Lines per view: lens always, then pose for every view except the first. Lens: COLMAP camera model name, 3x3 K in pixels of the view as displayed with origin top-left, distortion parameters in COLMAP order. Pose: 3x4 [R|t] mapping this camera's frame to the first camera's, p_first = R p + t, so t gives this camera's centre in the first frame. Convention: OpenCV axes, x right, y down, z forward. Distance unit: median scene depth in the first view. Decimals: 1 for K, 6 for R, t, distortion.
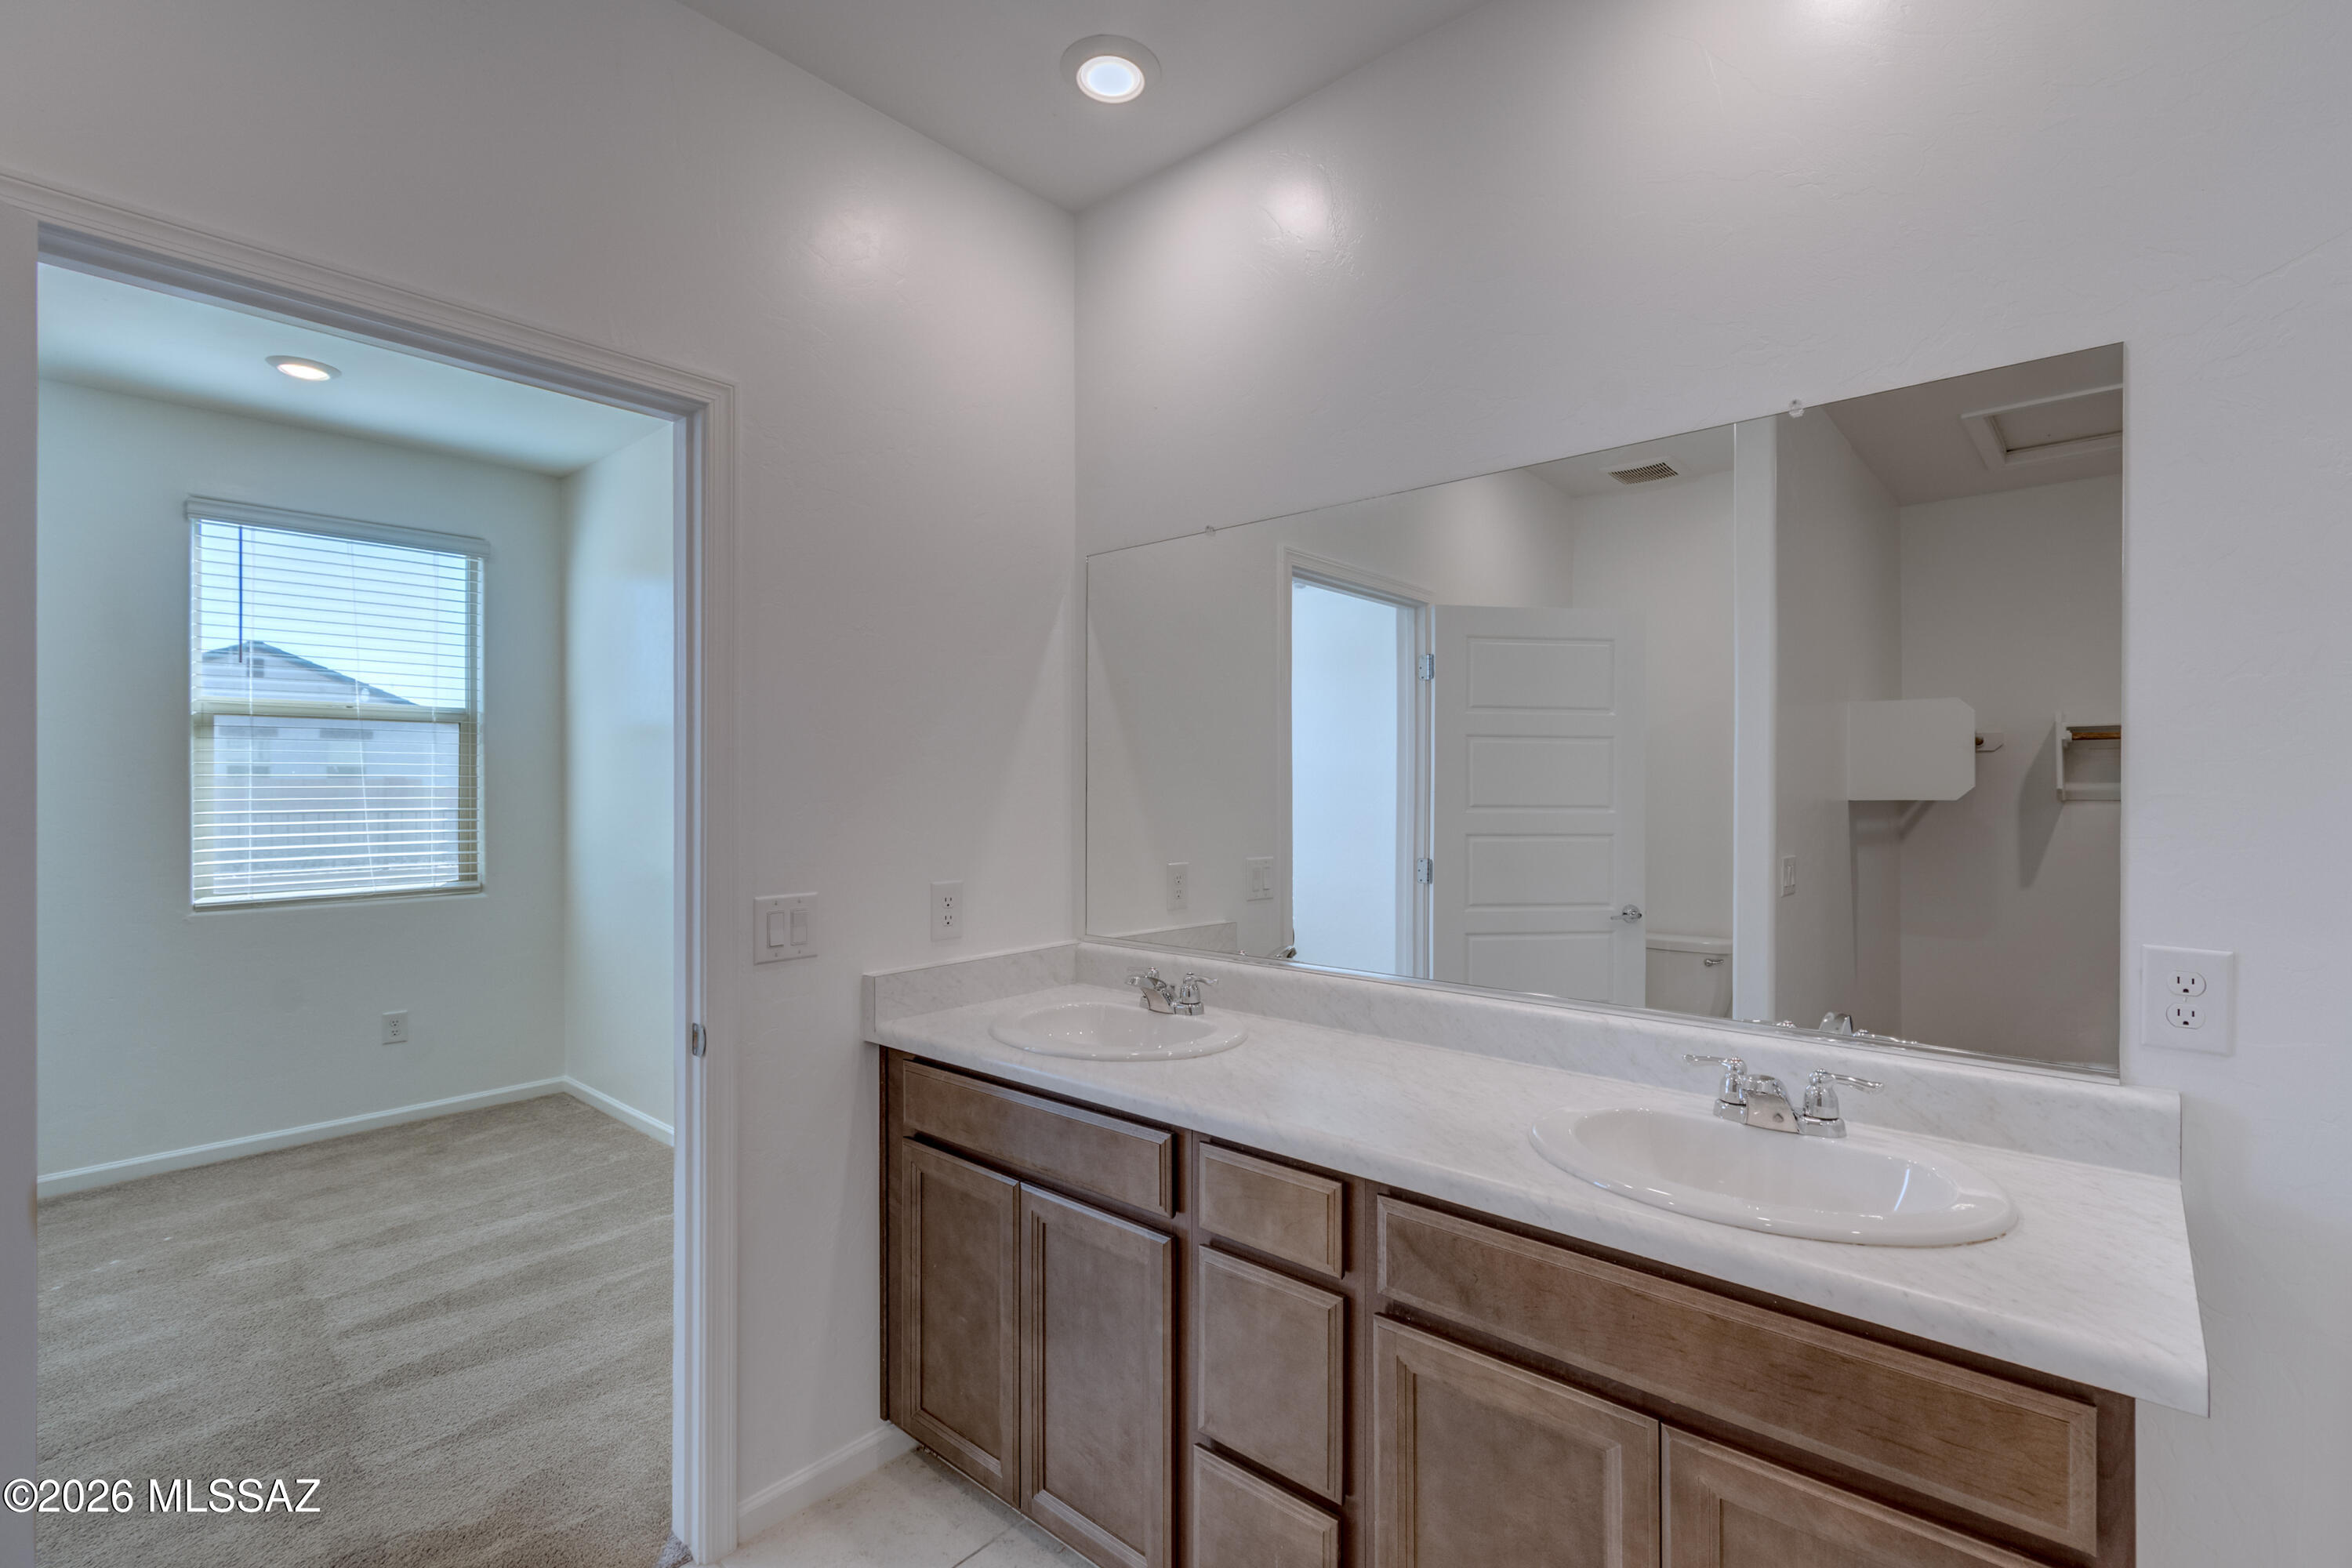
lens RADIAL K [[1047.0, 0, 1184.2], [0, 1047.0, 784.4], [0, 0, 1]] dist [0.002321, -0.000461]
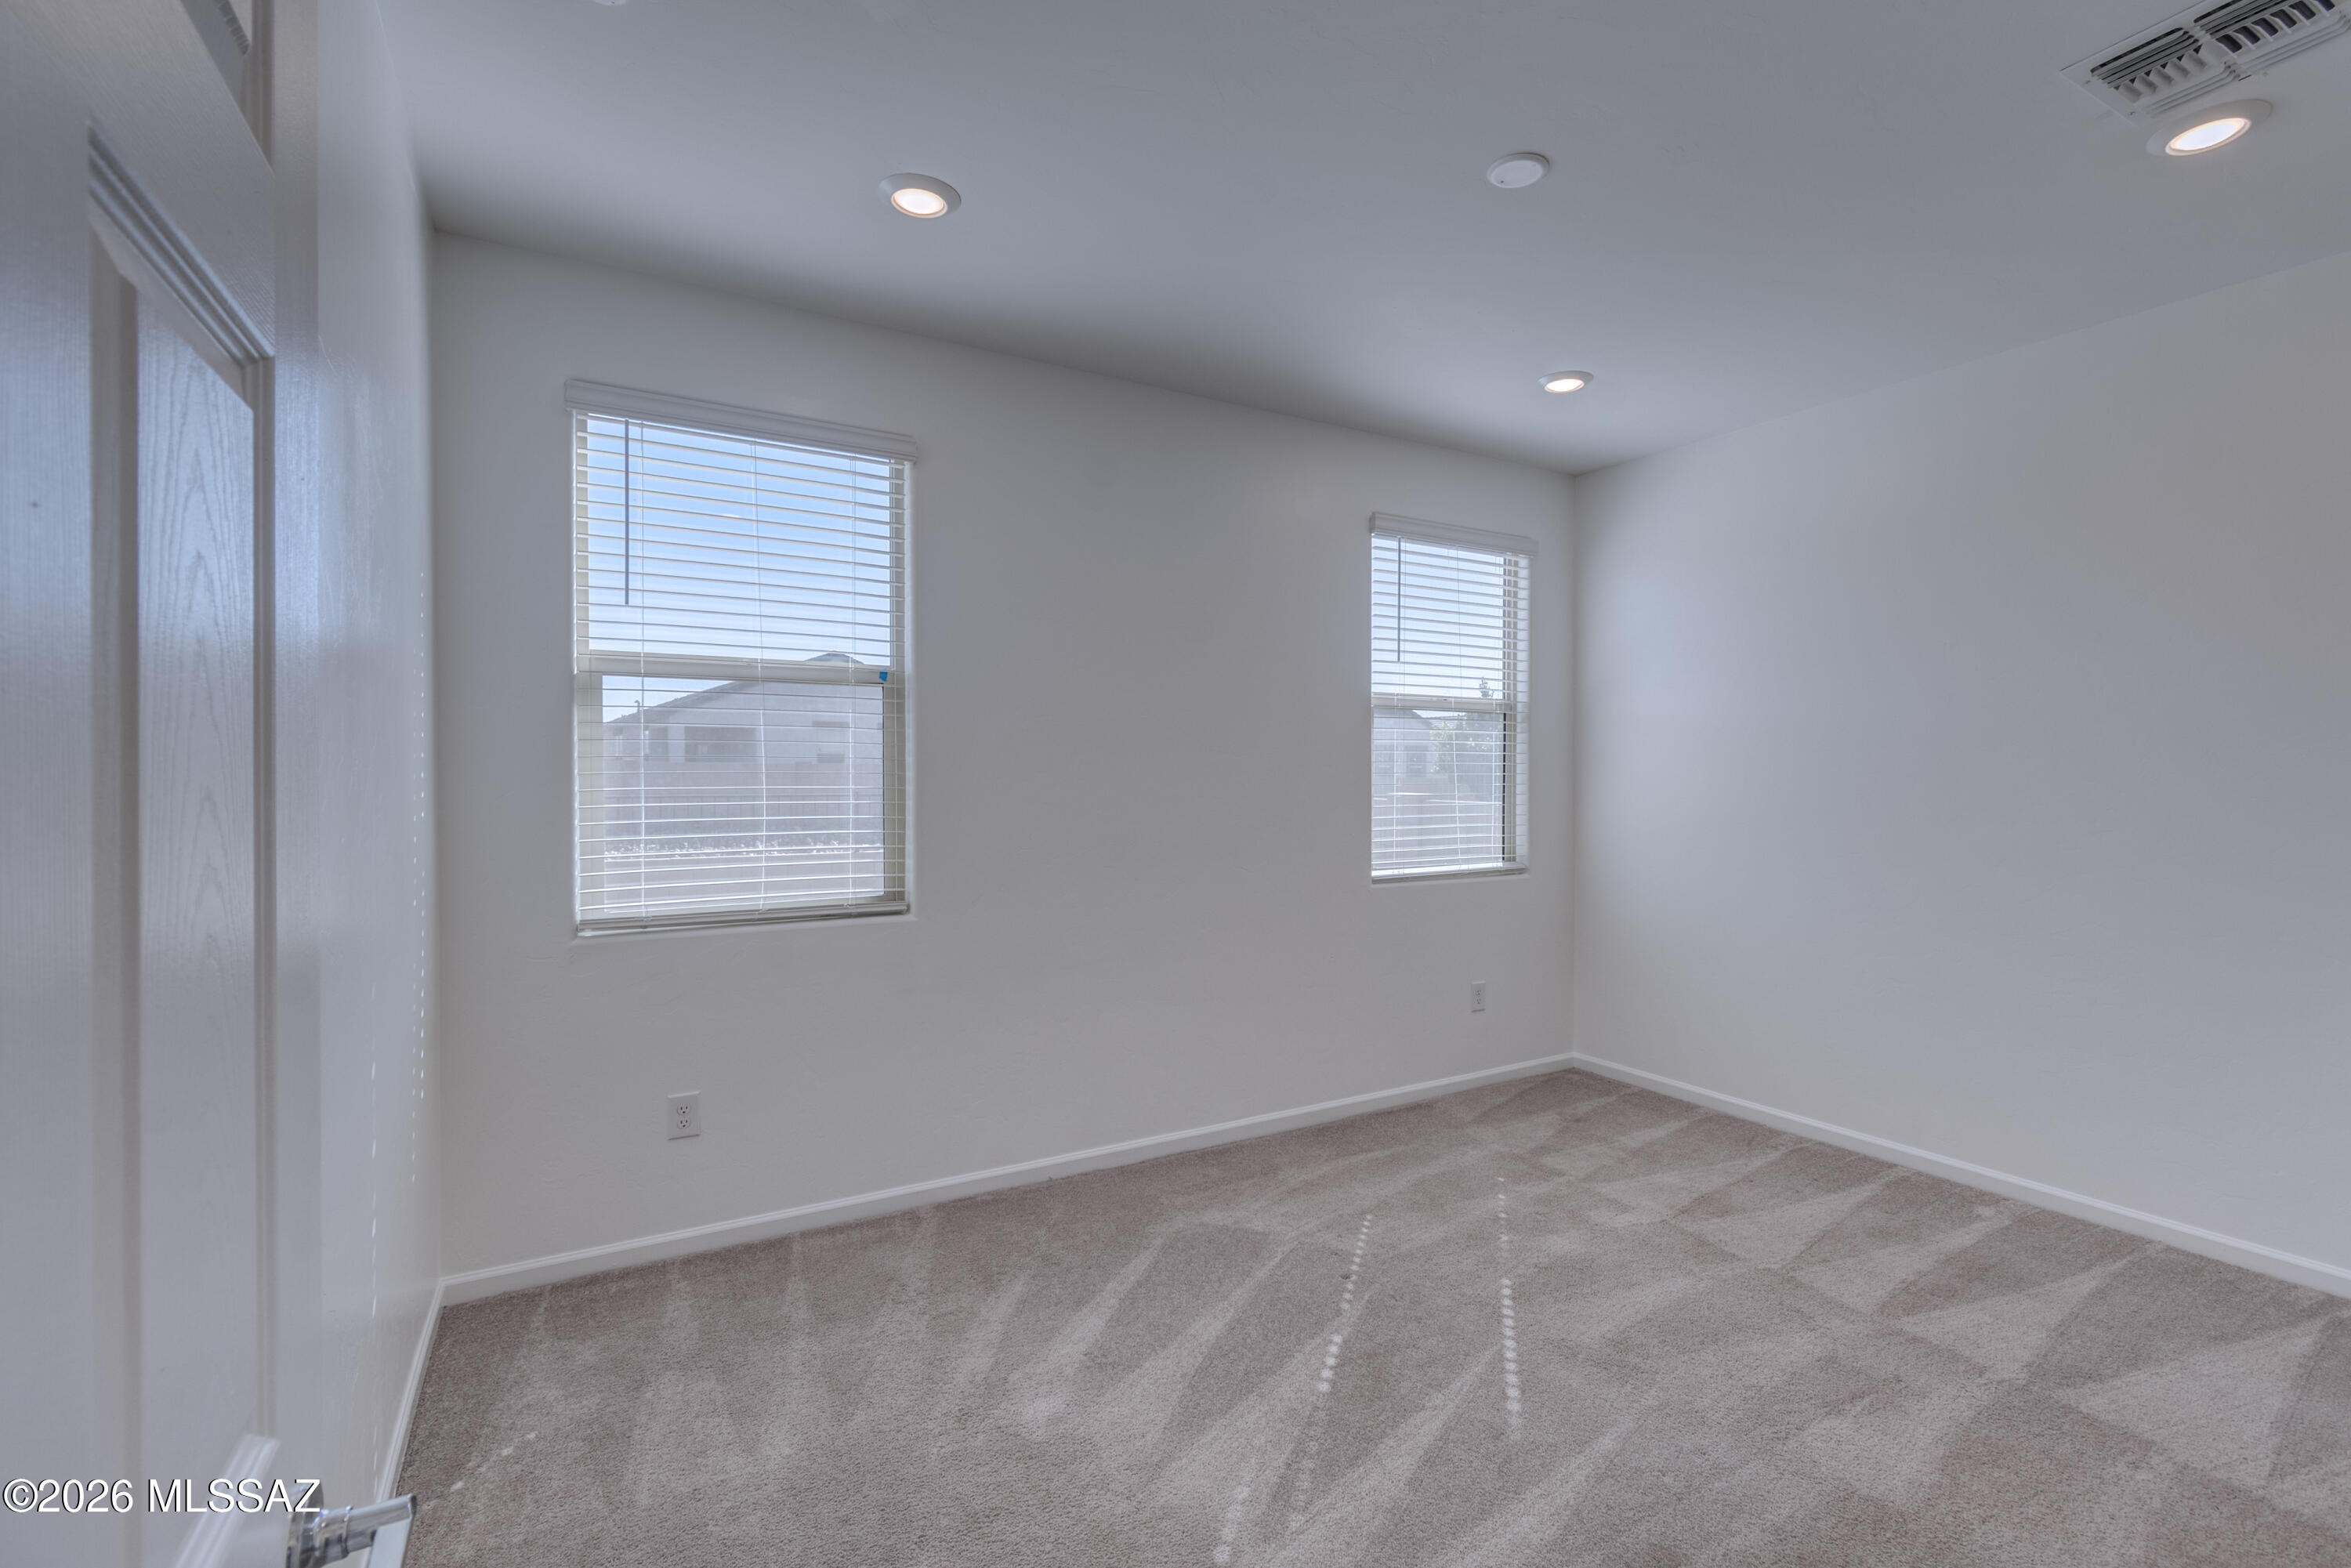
lens RADIAL K [[1046.5, 0, 1218.1], [0, 1046.5, 777.0], [0, 0, 1]] dist [0.002321, -0.000461]
pose [[0.944511, 0.000691, -0.328480, -0.733061], [0.001806, 0.999972, 0.007295, -0.001245], [0.328476, -0.007483, 0.944483, -0.109815]]
